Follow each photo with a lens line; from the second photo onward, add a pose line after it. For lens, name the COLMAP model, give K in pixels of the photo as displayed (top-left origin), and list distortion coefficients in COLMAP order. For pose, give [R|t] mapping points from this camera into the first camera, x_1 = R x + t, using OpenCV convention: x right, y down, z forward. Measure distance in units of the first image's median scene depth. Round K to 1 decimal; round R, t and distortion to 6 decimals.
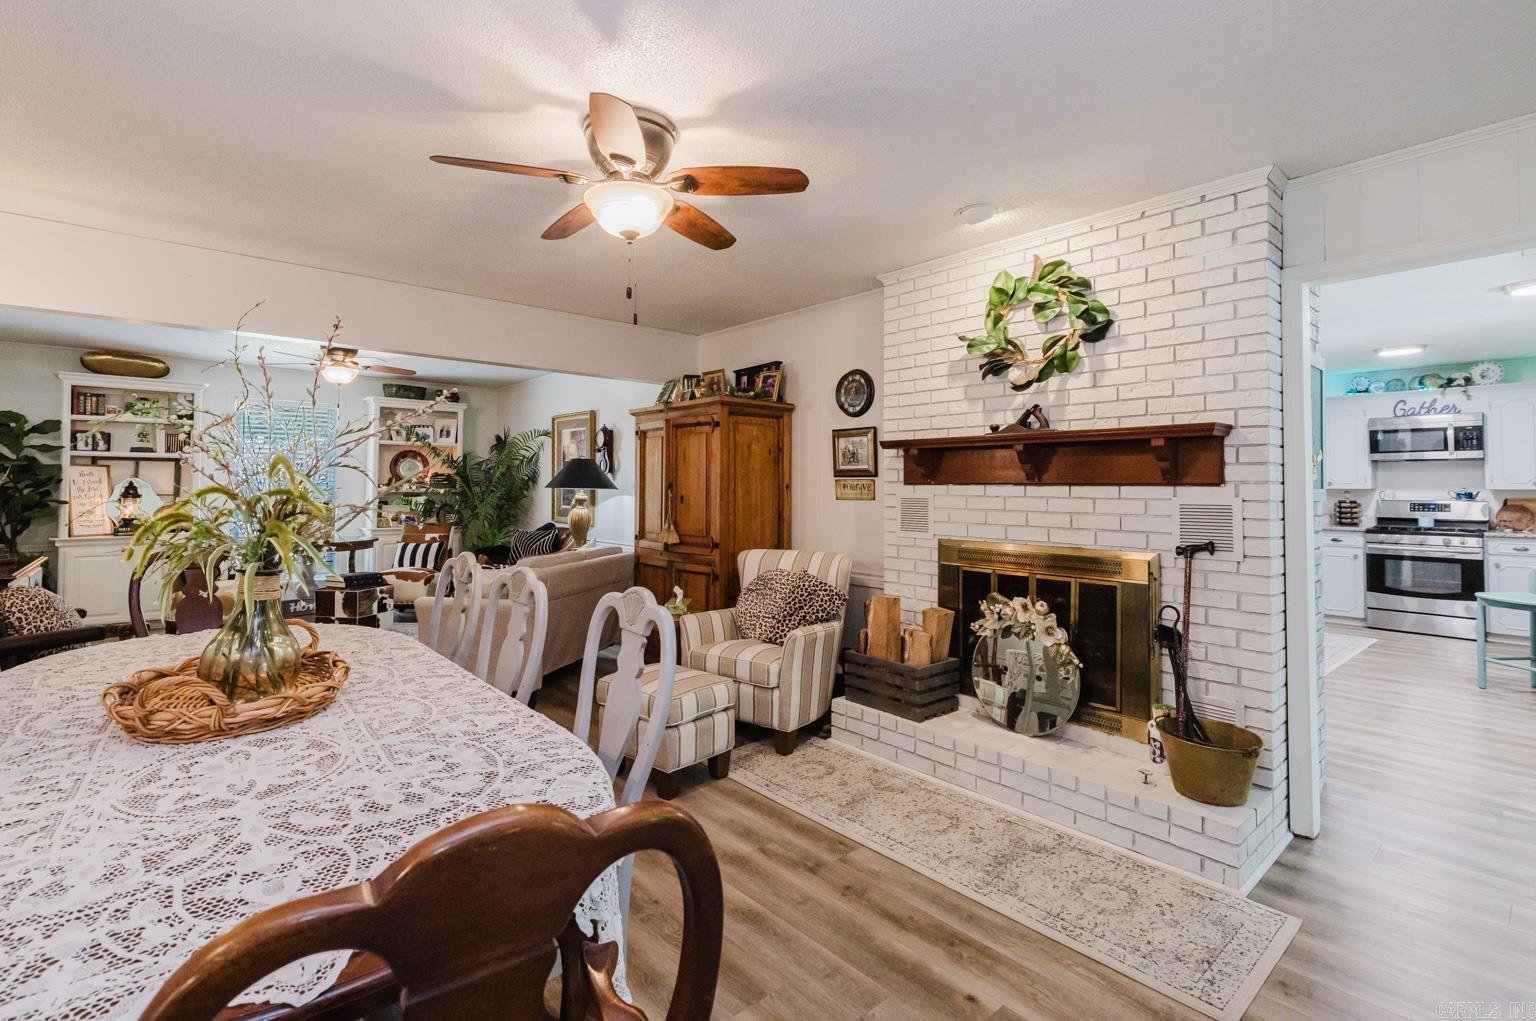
lens RADIAL K [[698.5, 0, 746.0], [0, 698.5, 464.8], [0, 0, 1]] dist [-0.003827, -0.000392]
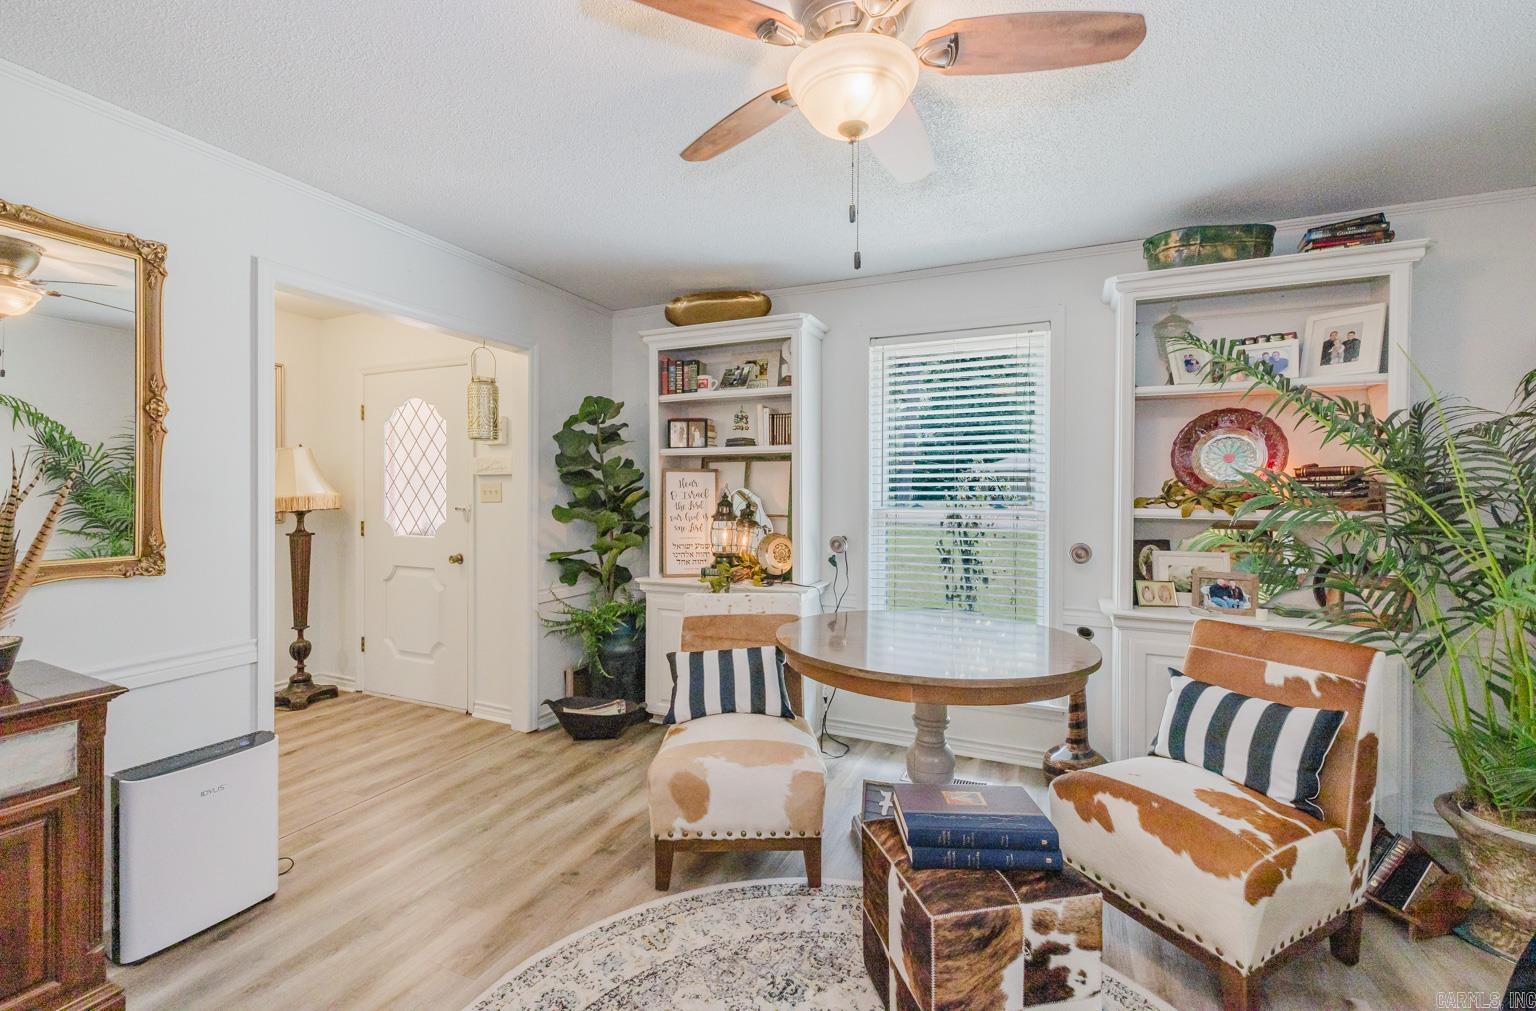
lens RADIAL K [[668.4, 0, 758.3], [0, 668.4, 495.9], [0, 0, 1]] dist [0.001432, 0.000310]
pose [[0.428345, 0.000034, -0.903615, -0.270974], [0.026891, 0.999557, 0.012785, 0.015427], [0.903215, -0.029775, 0.428154, 0.632030]]
